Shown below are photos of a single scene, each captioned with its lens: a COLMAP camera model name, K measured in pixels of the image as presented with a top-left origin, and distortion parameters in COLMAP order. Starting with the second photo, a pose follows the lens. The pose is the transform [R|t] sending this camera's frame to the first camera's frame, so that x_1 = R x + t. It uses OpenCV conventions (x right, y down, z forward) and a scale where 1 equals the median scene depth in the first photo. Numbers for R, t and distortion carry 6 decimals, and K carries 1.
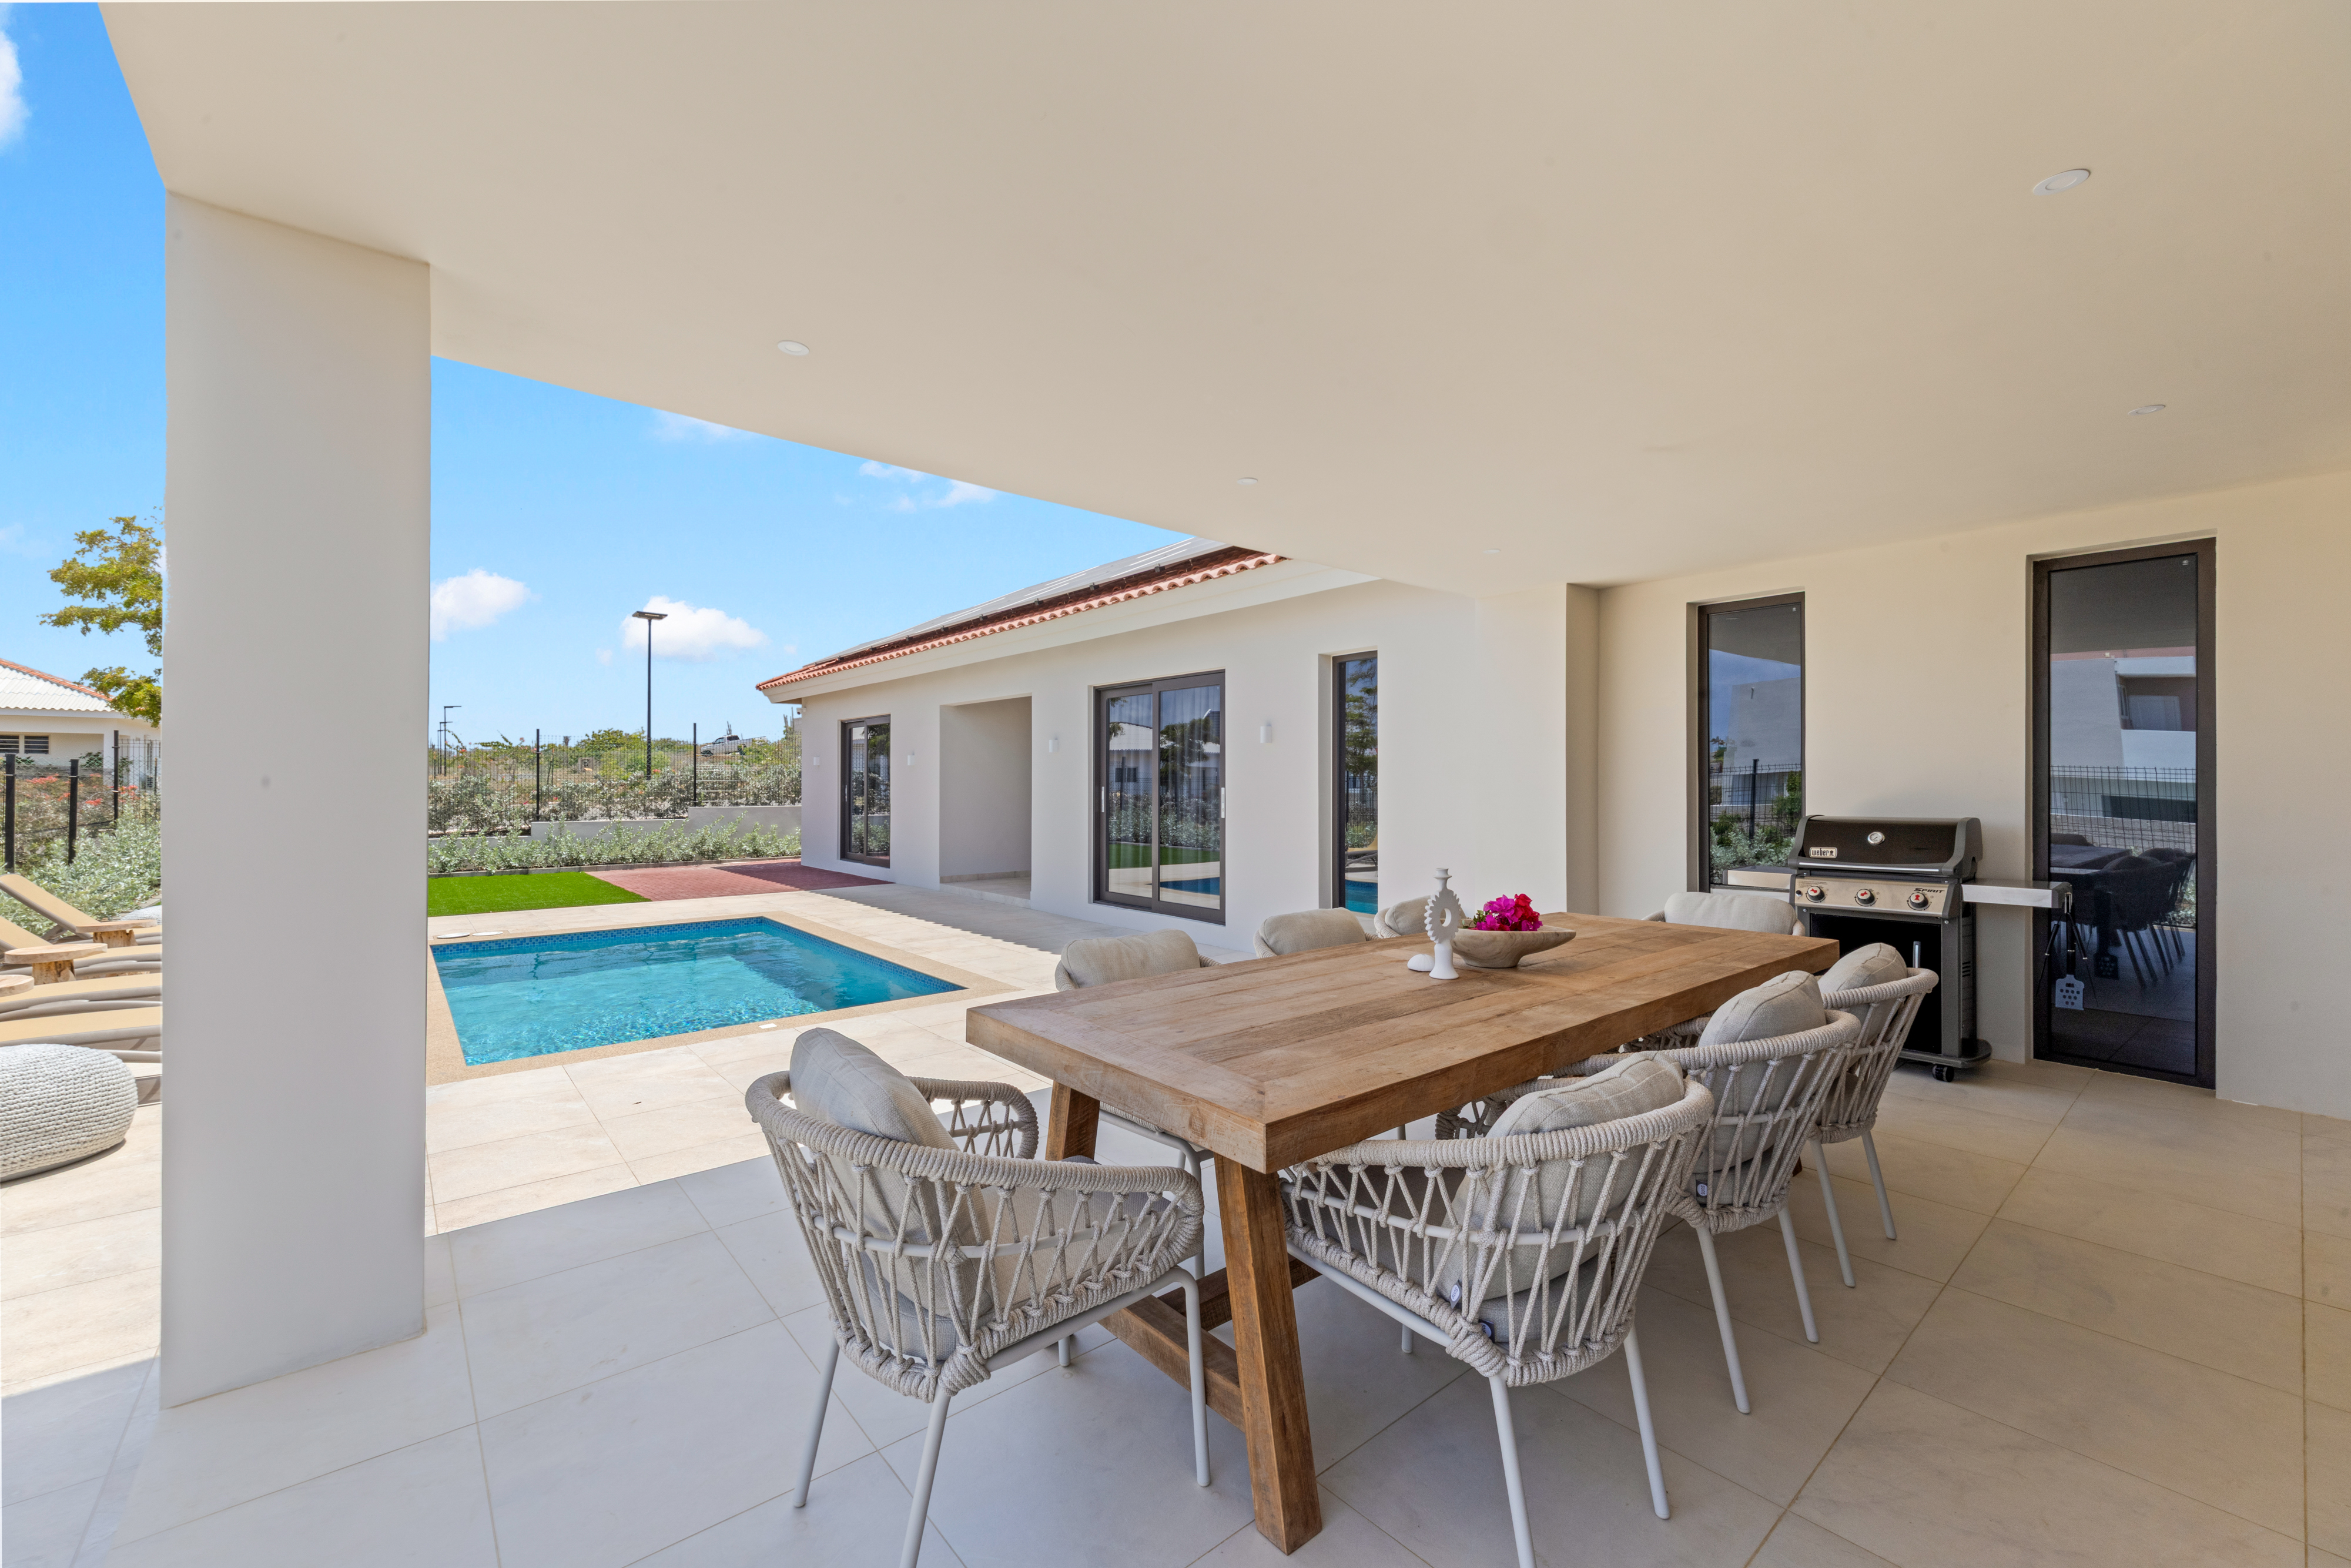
lens RADIAL K [[963.6, 0, 1166.4], [0, 963.6, 783.7], [0, 0, 1]] dist [0.015553, -0.000414]
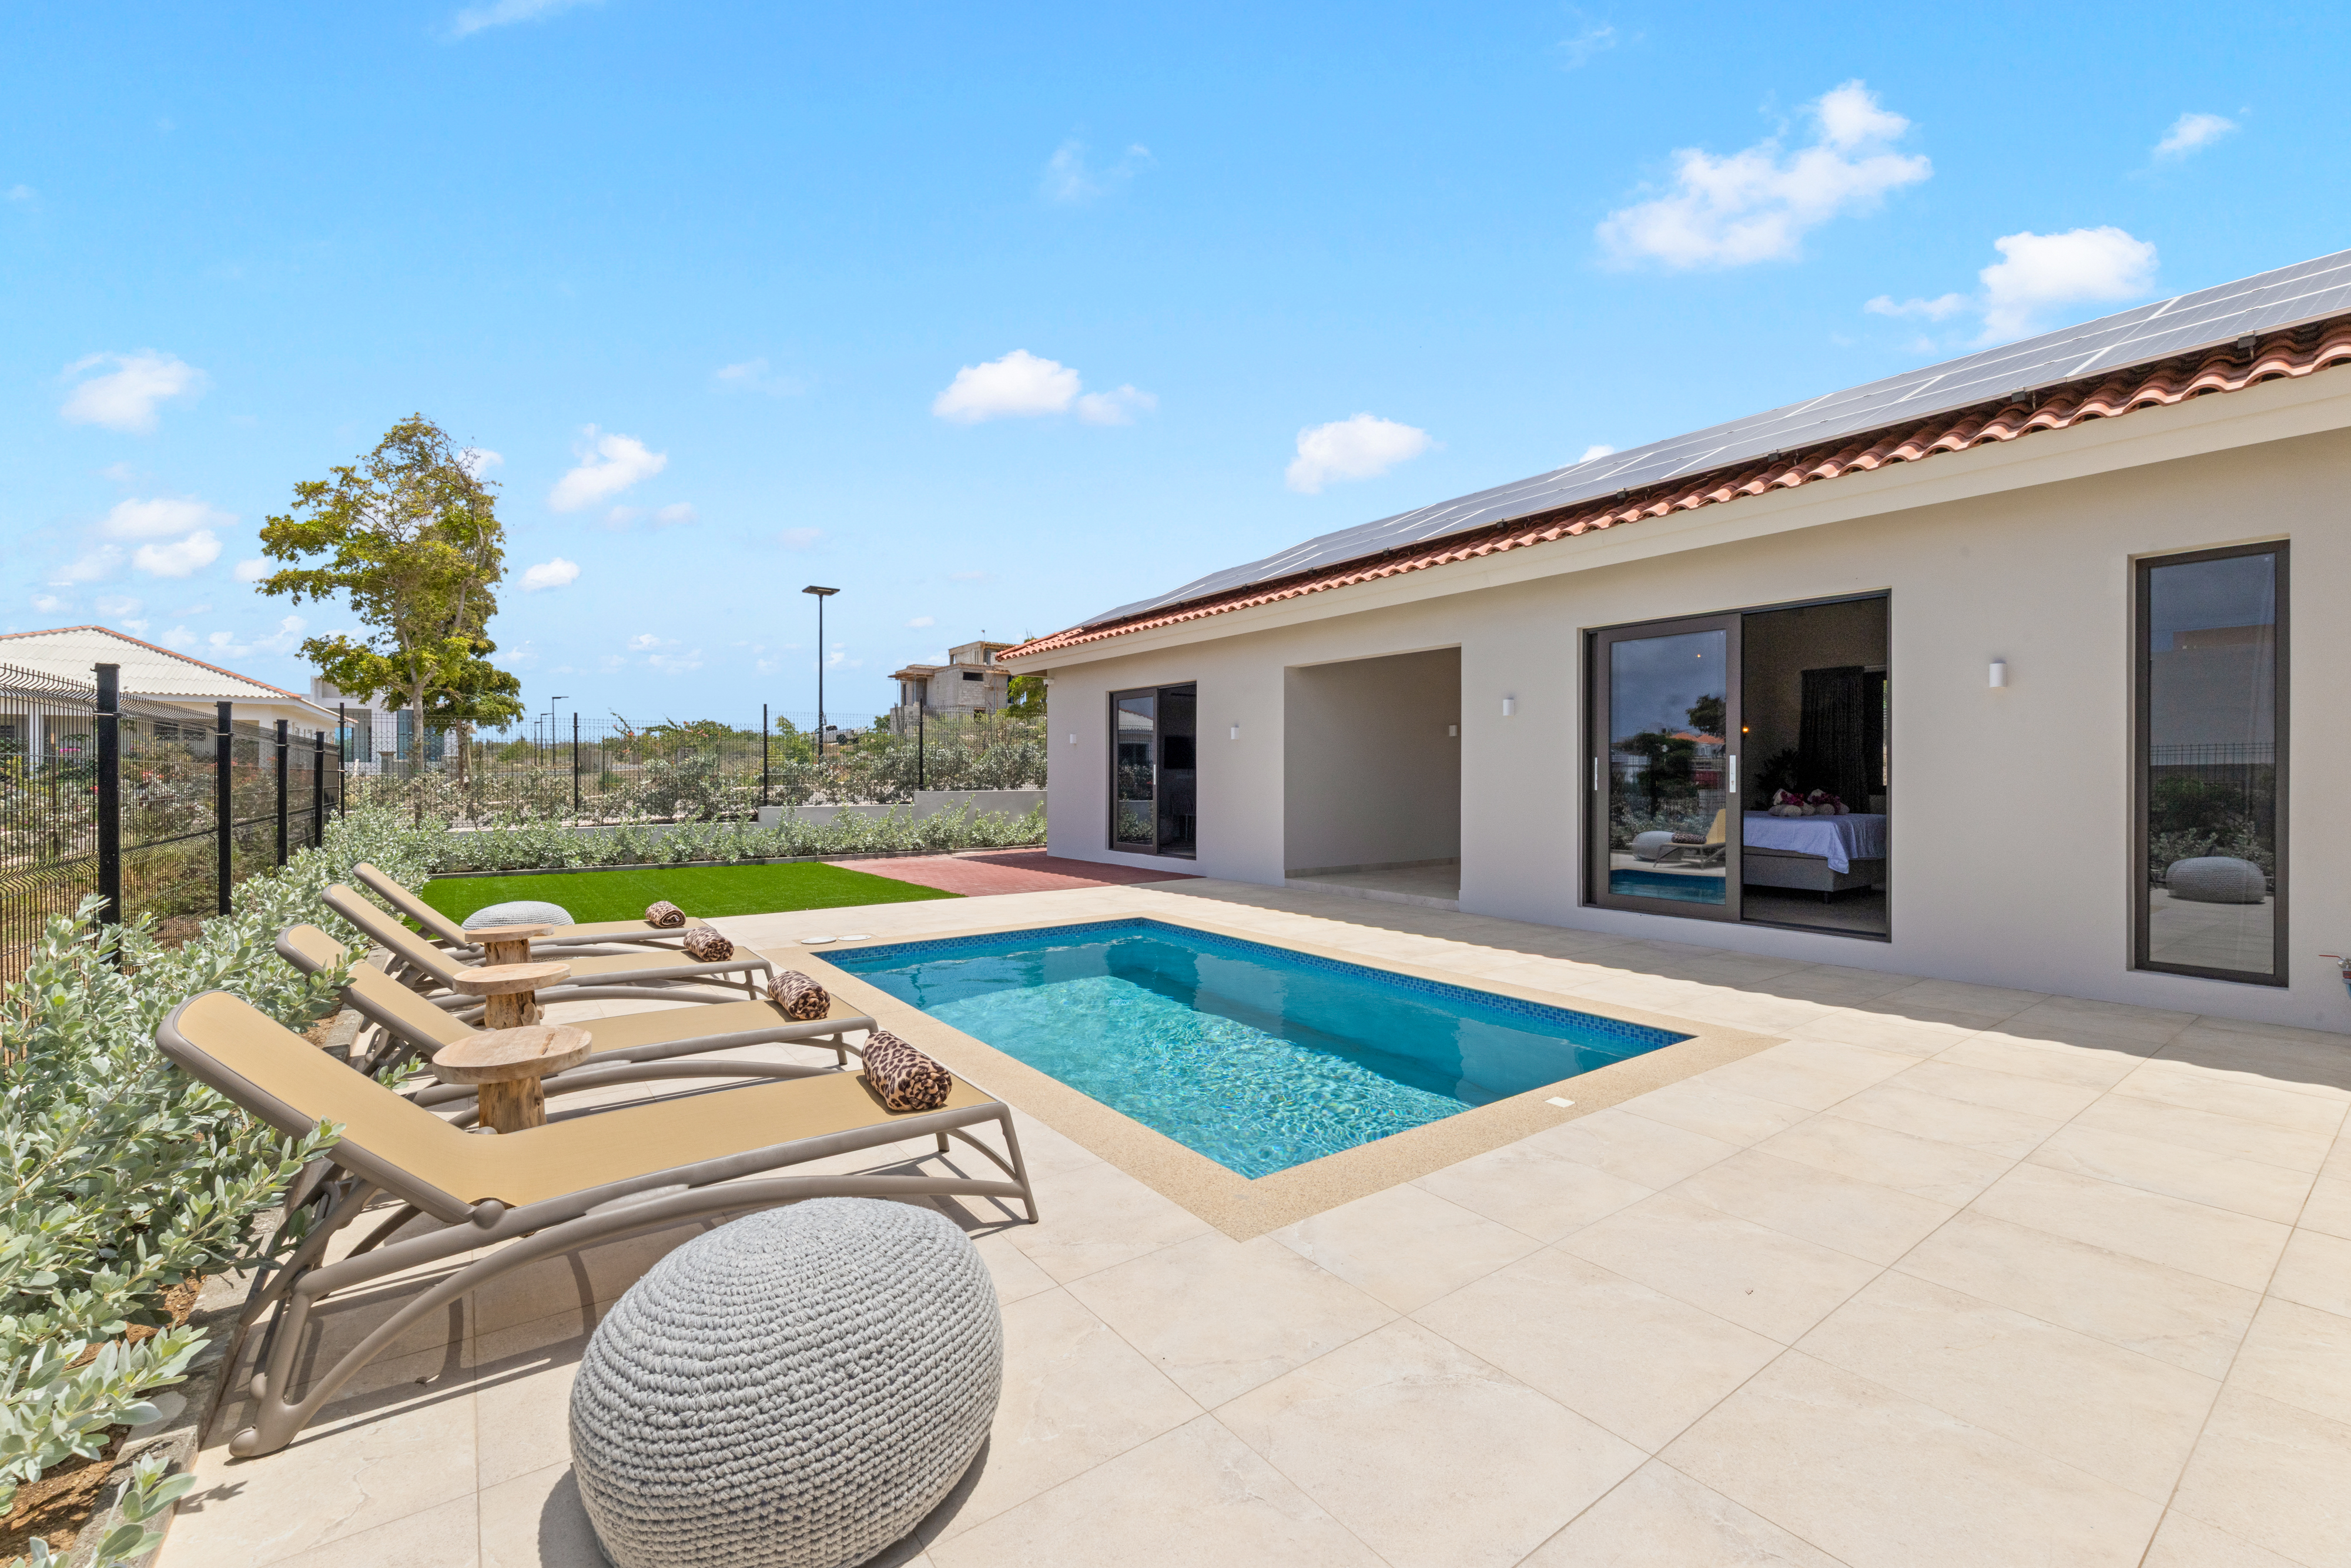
lens RADIAL K [[963.6, 0, 1186.0], [0, 963.6, 783.1], [0, 0, 1]] dist [0.015553, -0.000414]
pose [[0.999130, -0.000084, -0.041700, -0.230938], [0.000374, 0.999976, 0.006952, 0.011759], [0.041699, -0.006961, 0.999106, 0.124078]]
